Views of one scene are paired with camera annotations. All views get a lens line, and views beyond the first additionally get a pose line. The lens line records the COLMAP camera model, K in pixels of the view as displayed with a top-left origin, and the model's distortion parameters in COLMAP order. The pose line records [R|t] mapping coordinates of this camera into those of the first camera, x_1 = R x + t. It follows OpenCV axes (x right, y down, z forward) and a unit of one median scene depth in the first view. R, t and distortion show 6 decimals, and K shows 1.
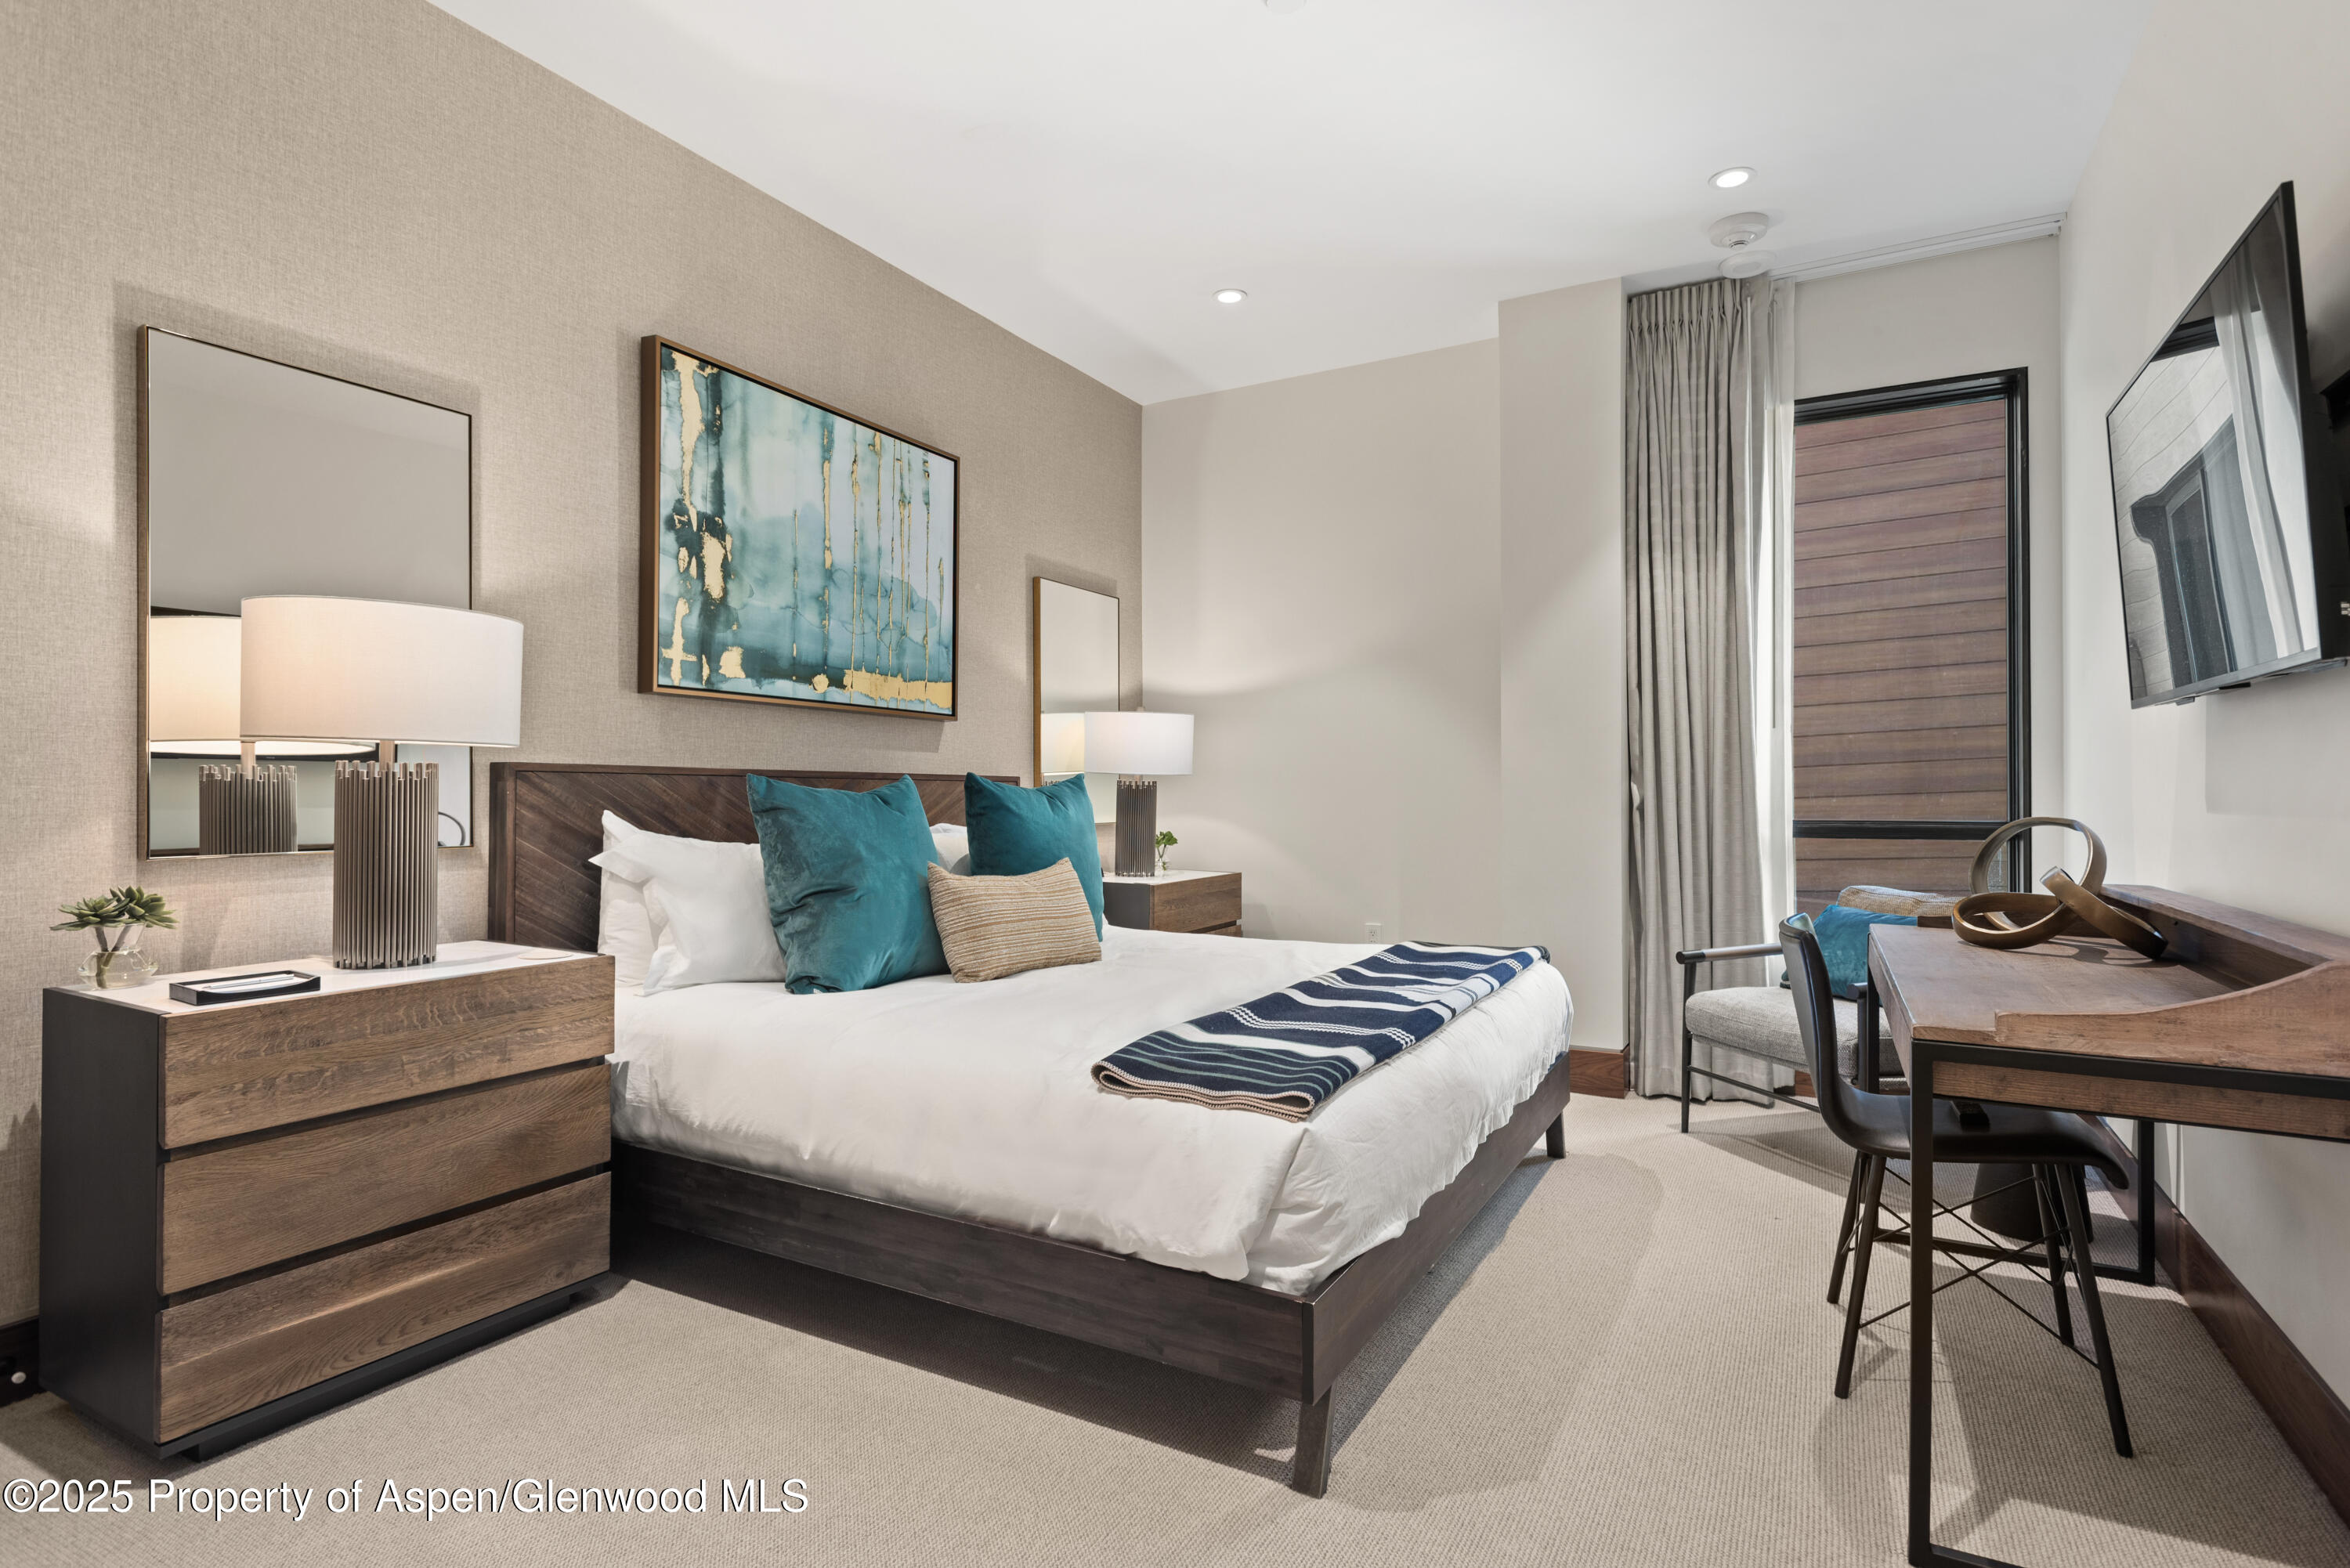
lens RADIAL K [[1178.9, 0, 1180.4], [0, 1178.9, 792.7], [0, 0, 1]] dist [0.001123, 0.000229]
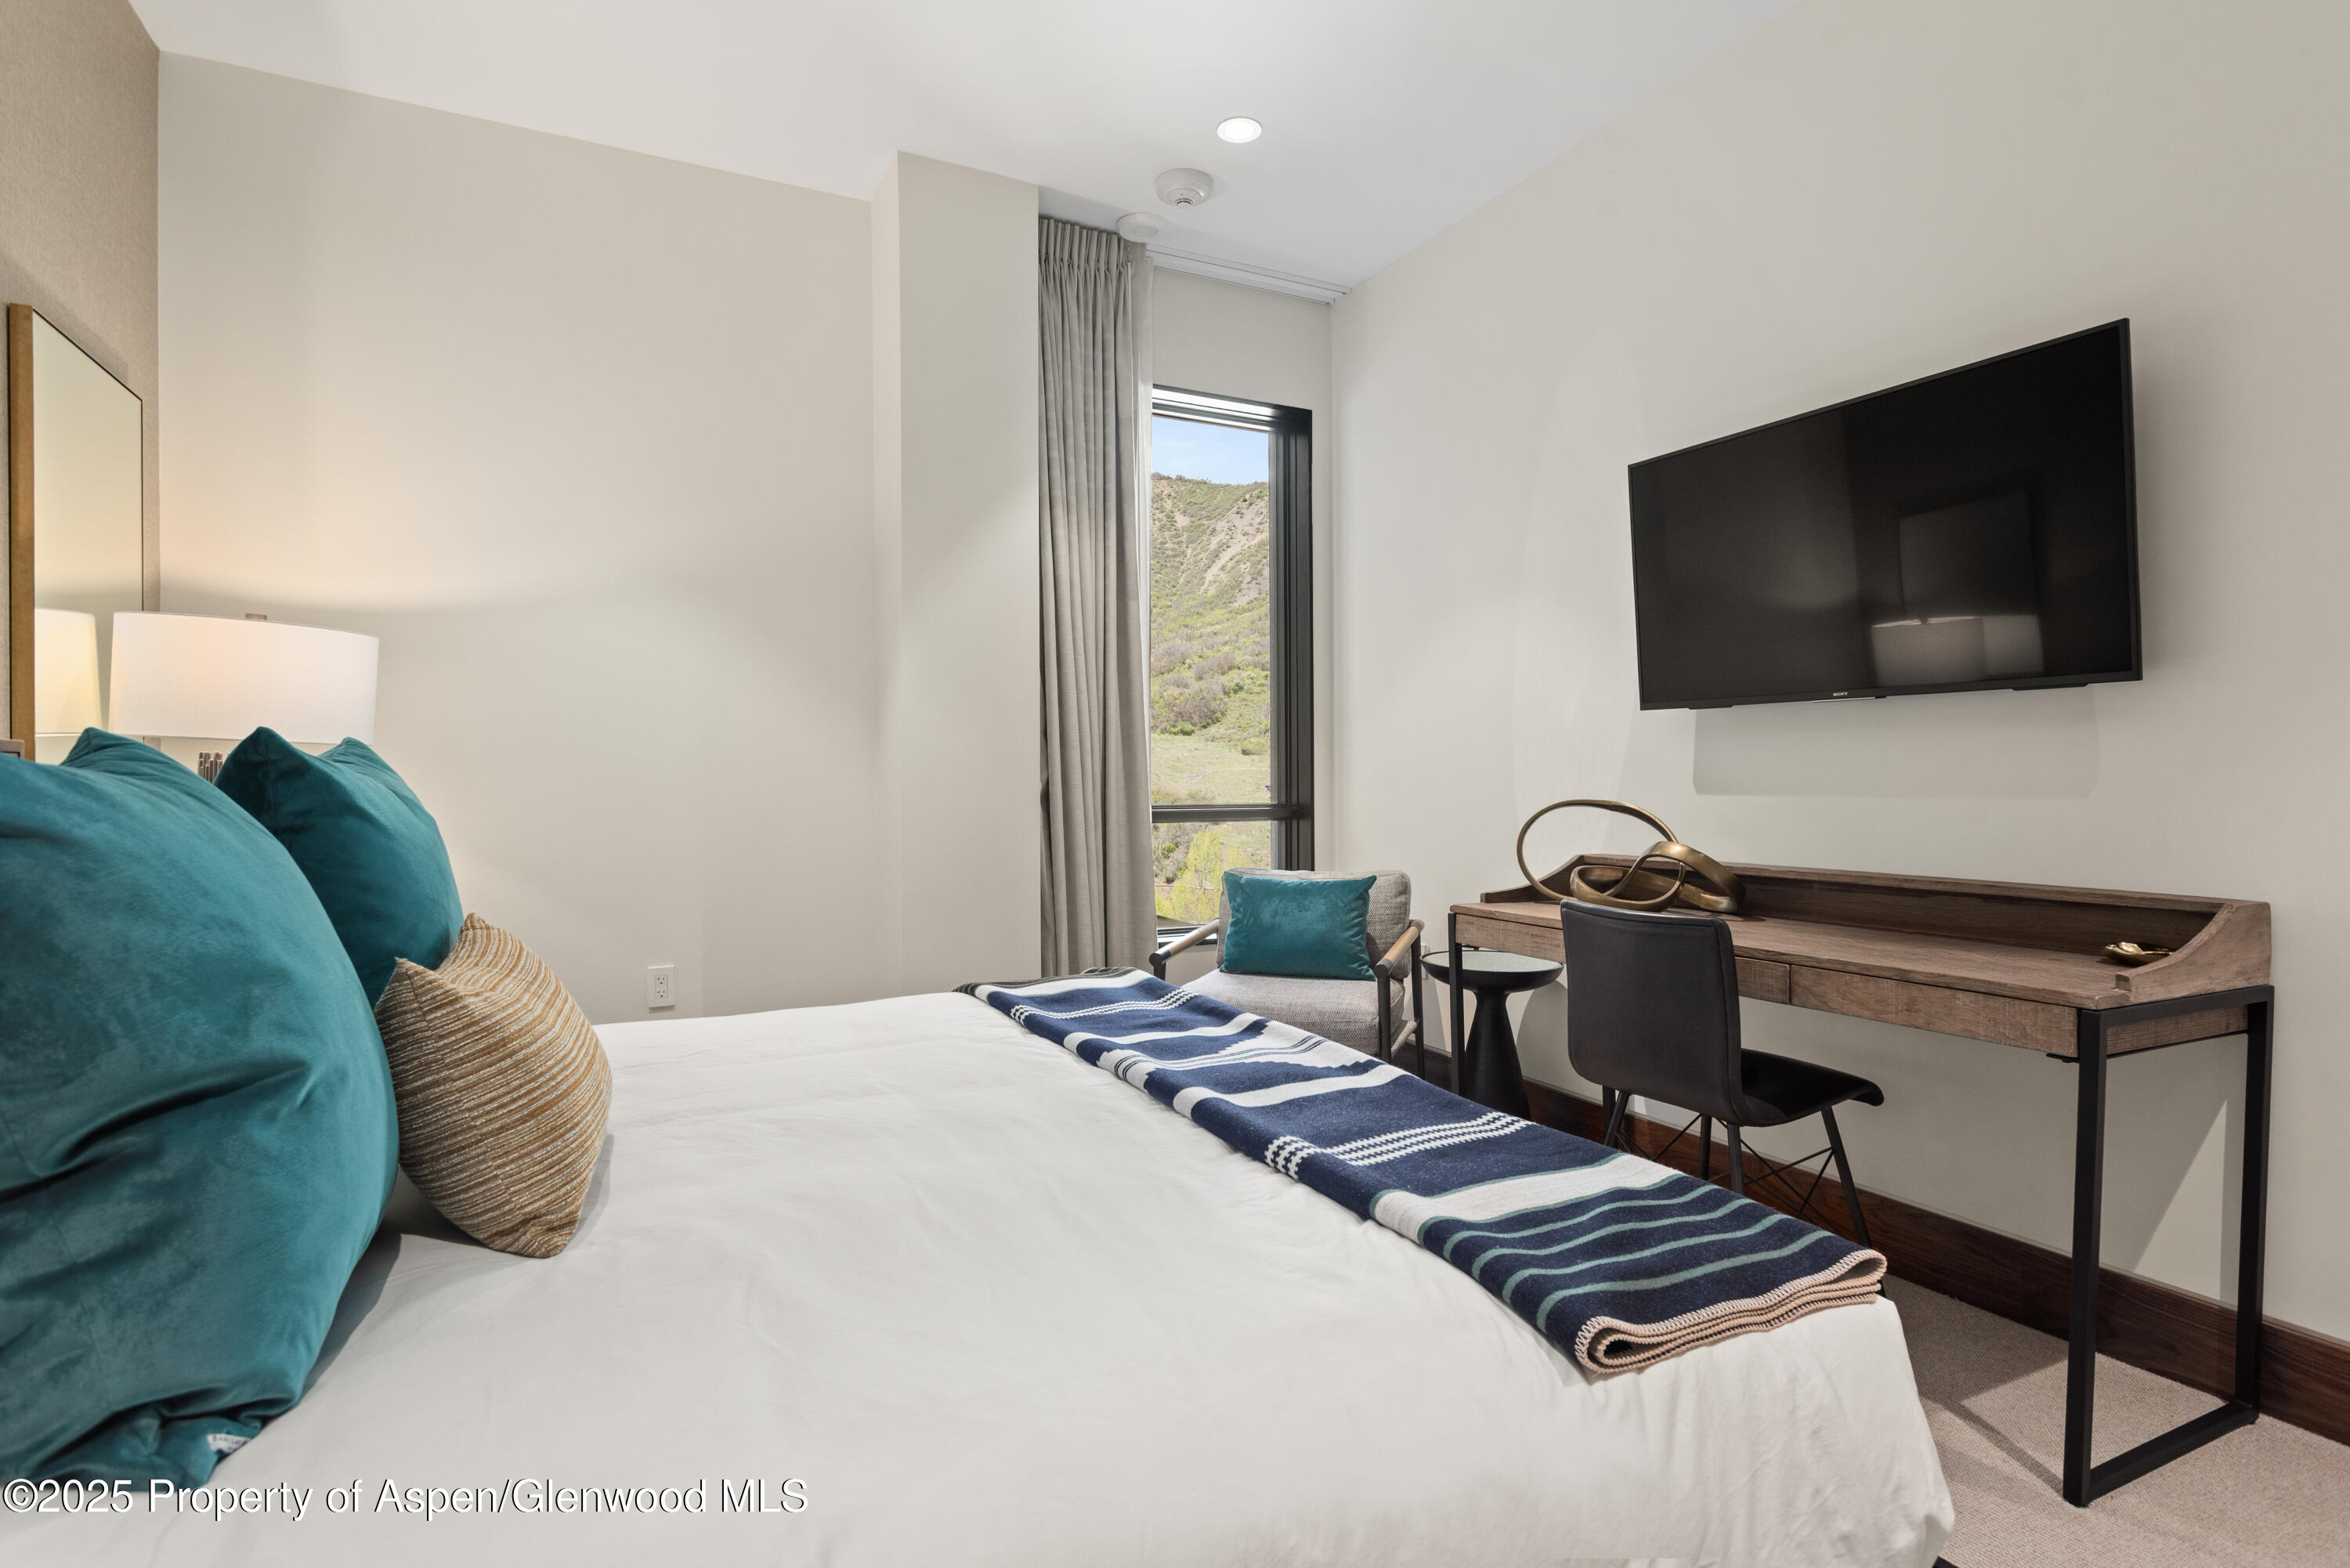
lens RADIAL K [[1171.8, 0, 1166.3], [0, 1171.8, 775.6], [0, 0, 1]] dist [0.002260, 0.000667]
pose [[0.580160, 0.005606, 0.814483, -0.274751], [-0.007741, 0.999969, -0.001368, -0.001694], [-0.814466, -0.005511, 0.580186, 0.418973]]
